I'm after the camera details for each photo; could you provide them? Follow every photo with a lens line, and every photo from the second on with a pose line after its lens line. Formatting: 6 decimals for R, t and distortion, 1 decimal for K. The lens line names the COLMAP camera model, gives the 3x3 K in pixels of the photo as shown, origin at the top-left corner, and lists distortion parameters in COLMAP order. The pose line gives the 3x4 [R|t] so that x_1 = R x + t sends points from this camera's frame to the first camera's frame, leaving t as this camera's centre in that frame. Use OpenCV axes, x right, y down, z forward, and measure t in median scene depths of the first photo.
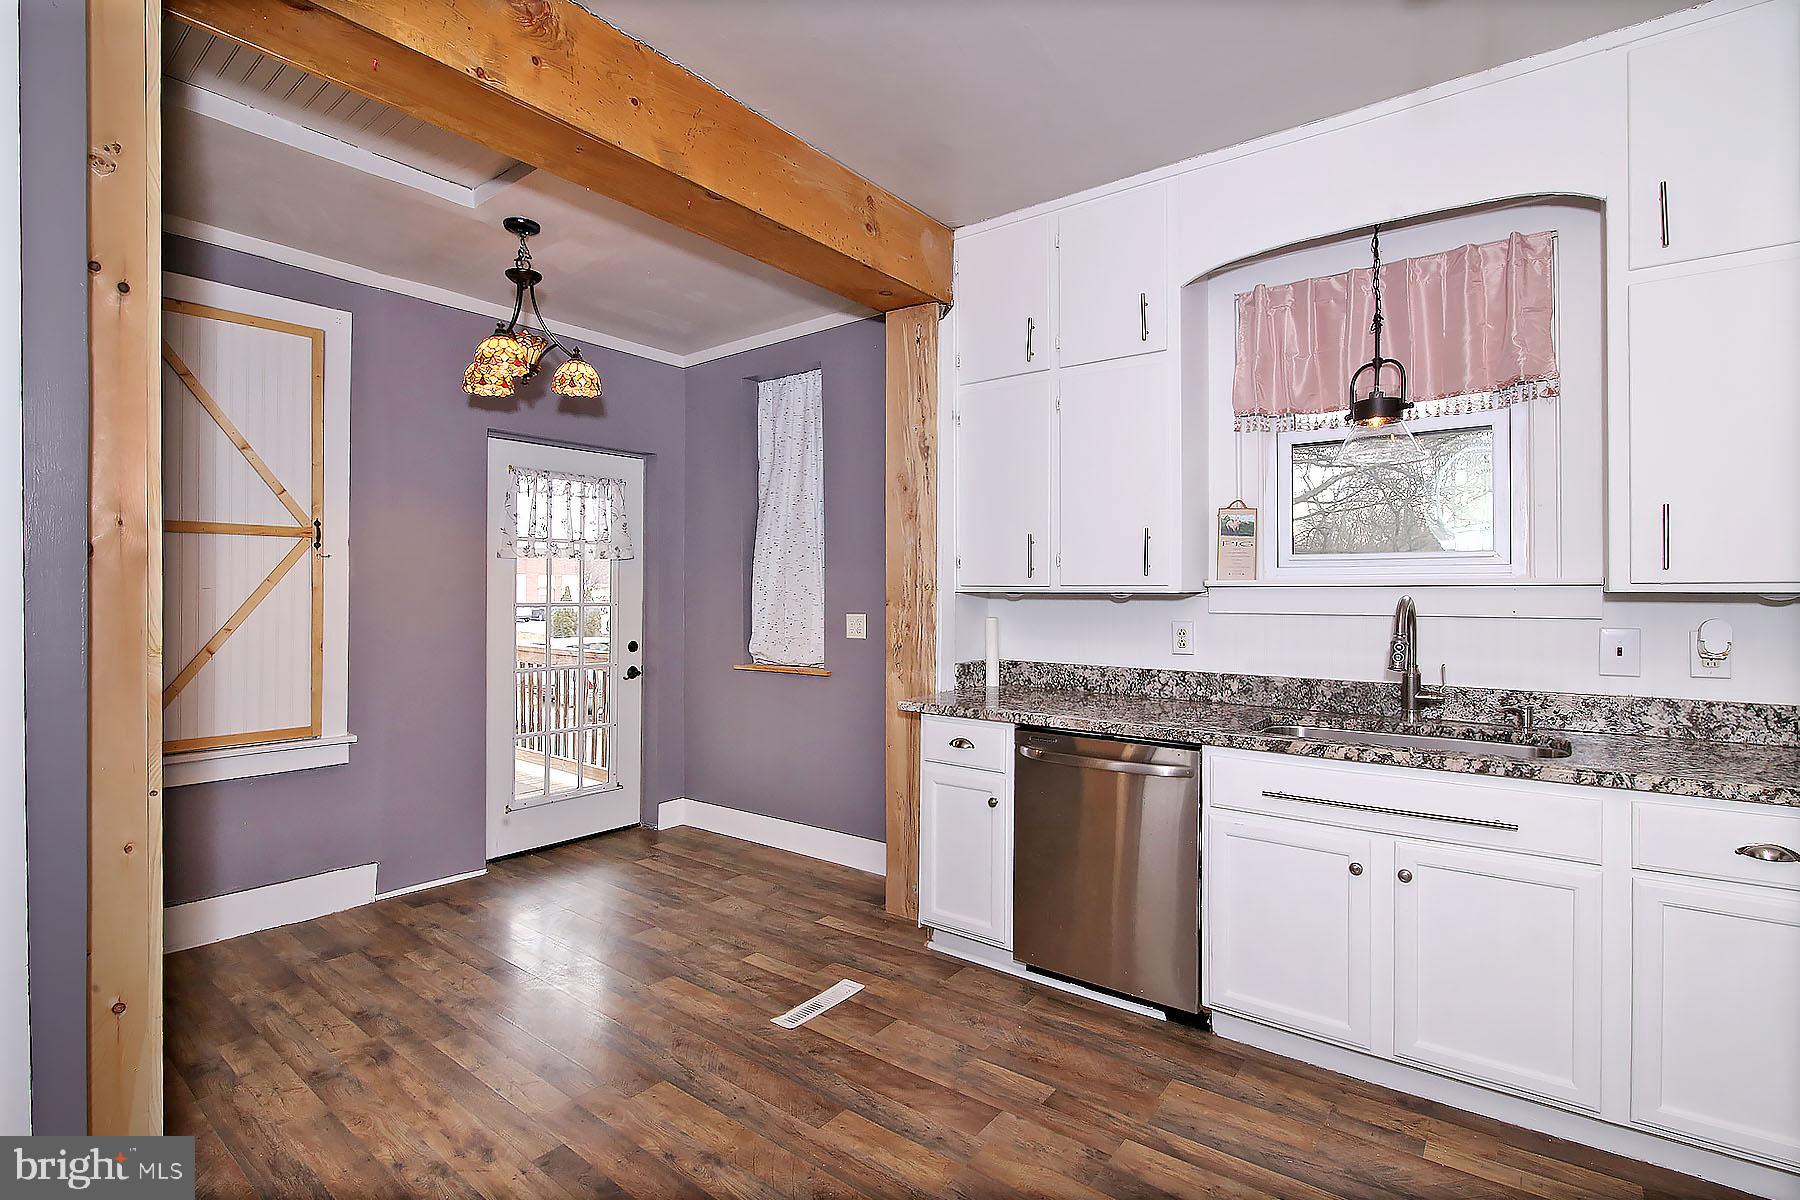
lens RADIAL K [[831.1, 0, 912.5], [0, 831.1, 599.5], [0, 0, 1]] dist [-0.015572, -0.000090]
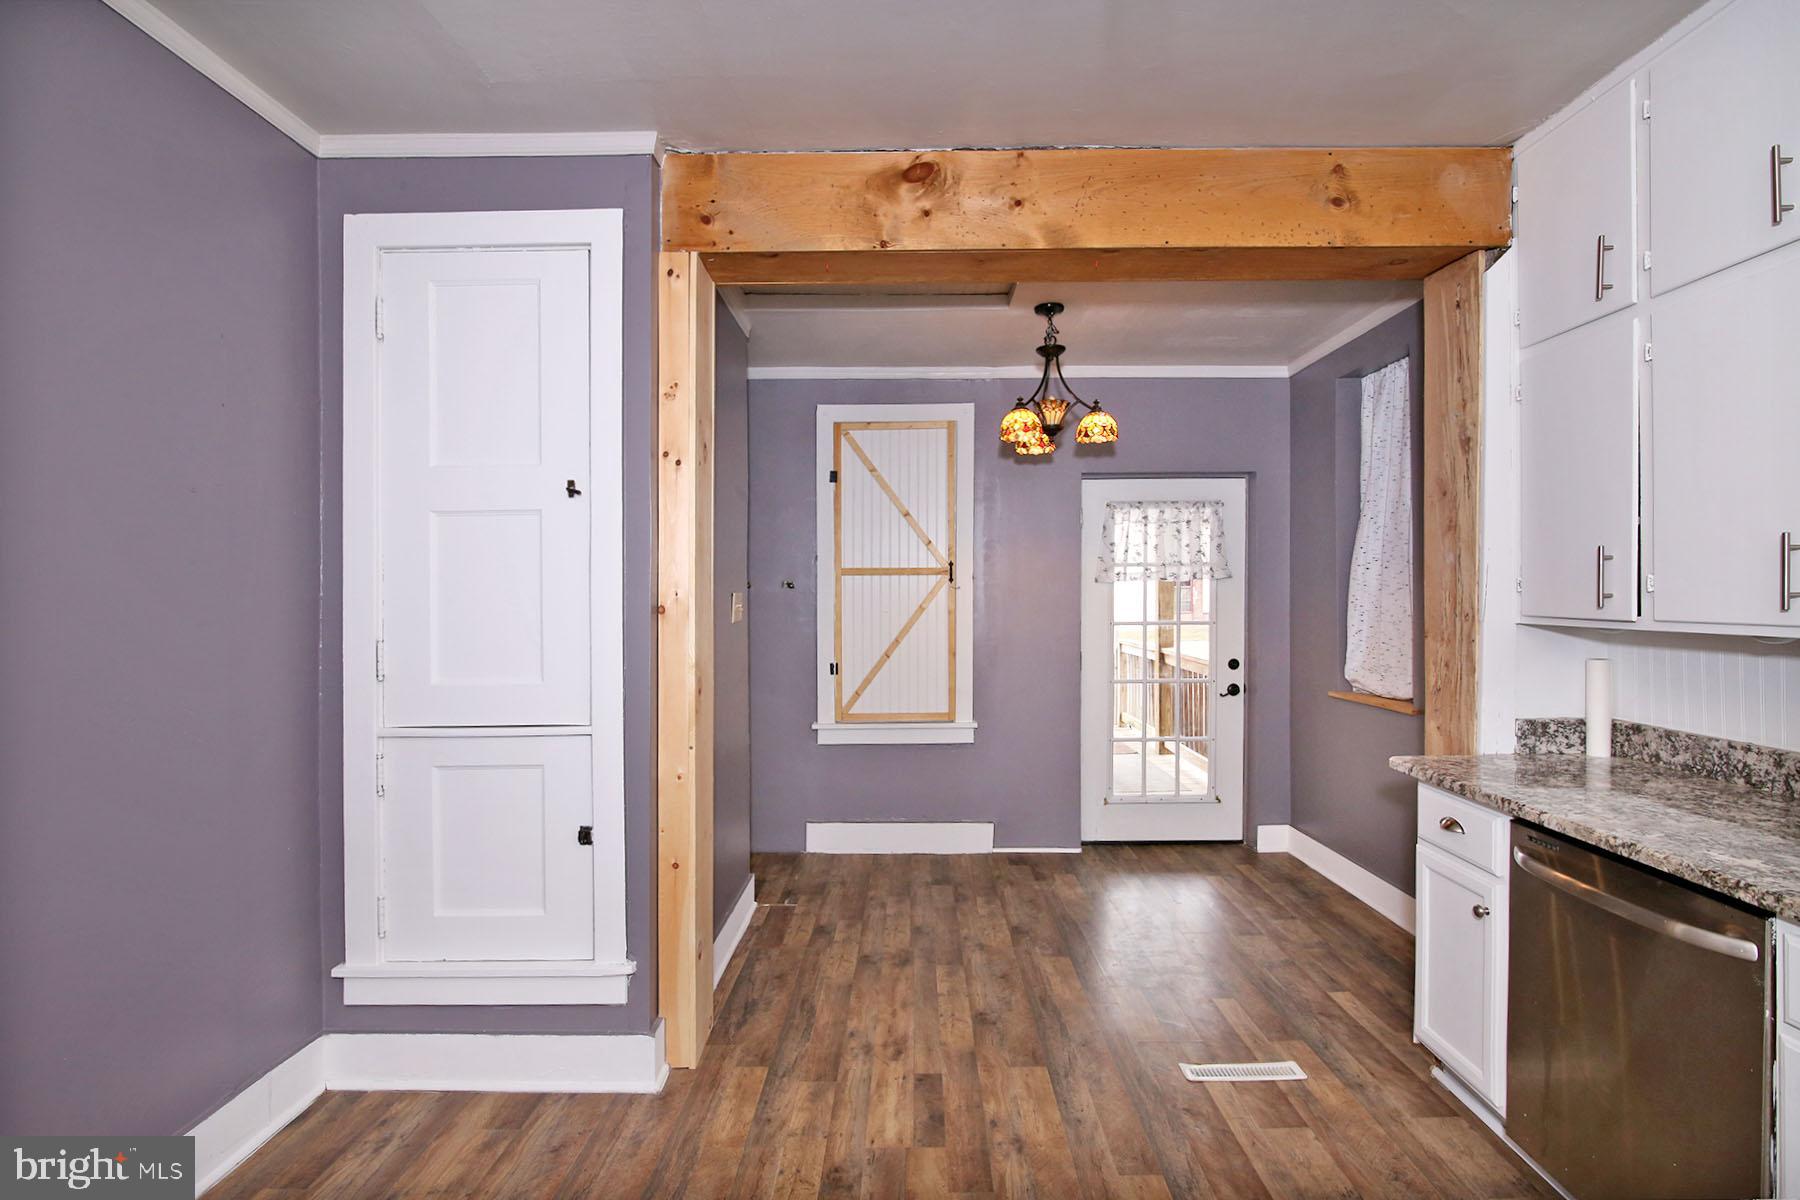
lens RADIAL K [[831.1, 0, 936.4], [0, 831.1, 596.2], [0, 0, 1]] dist [-0.015572, -0.000090]
pose [[0.617353, -0.002519, -0.786682, 0.350910], [0.001801, 0.999997, -0.001789, -0.037900], [0.786684, -0.000312, 0.617356, 0.138115]]
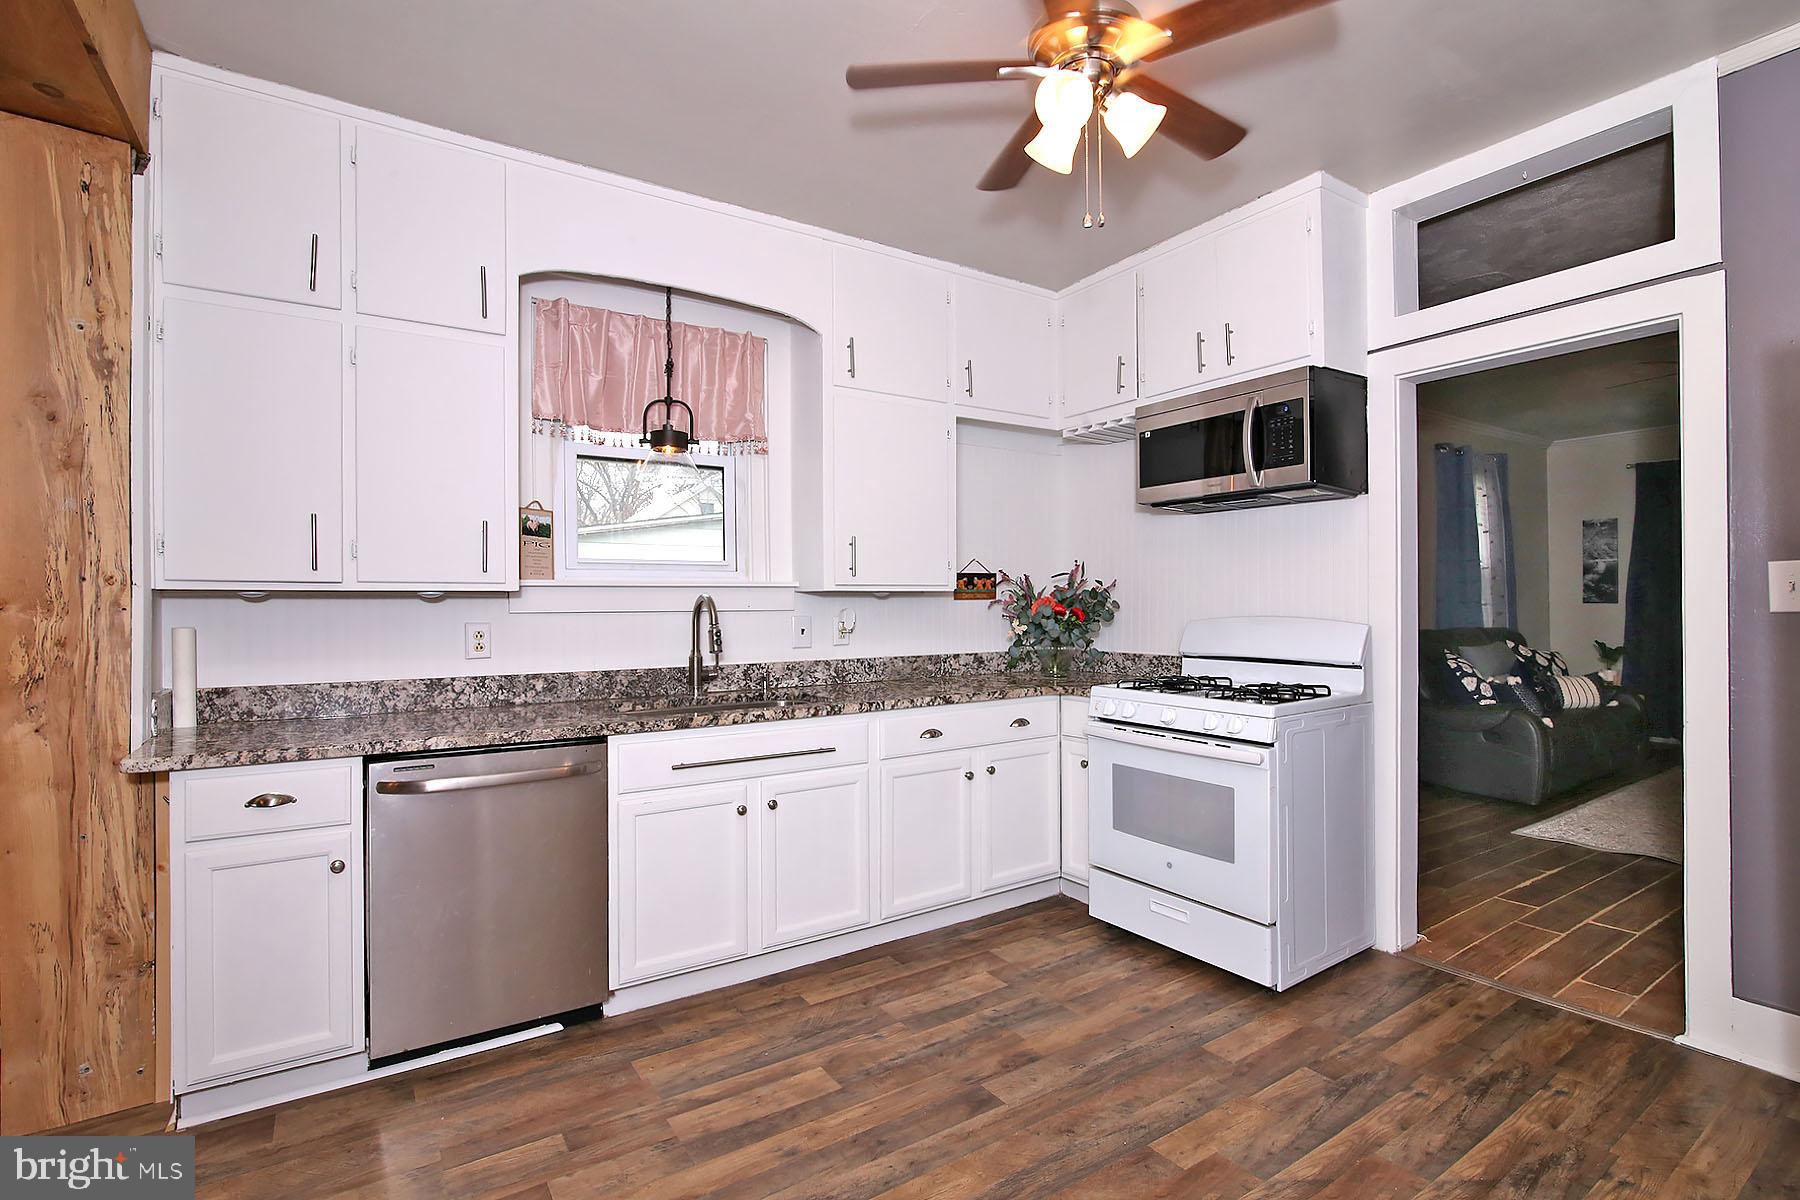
lens RADIAL K [[831.1, 0, 896.9], [0, 831.1, 598.3], [0, 0, 1]] dist [-0.015572, -0.000090]
pose [[0.350089, 0.005000, 0.936703, -0.392769], [0.016647, 0.999795, -0.011559, 0.017337], [-0.936568, 0.019640, 0.349934, 0.238372]]
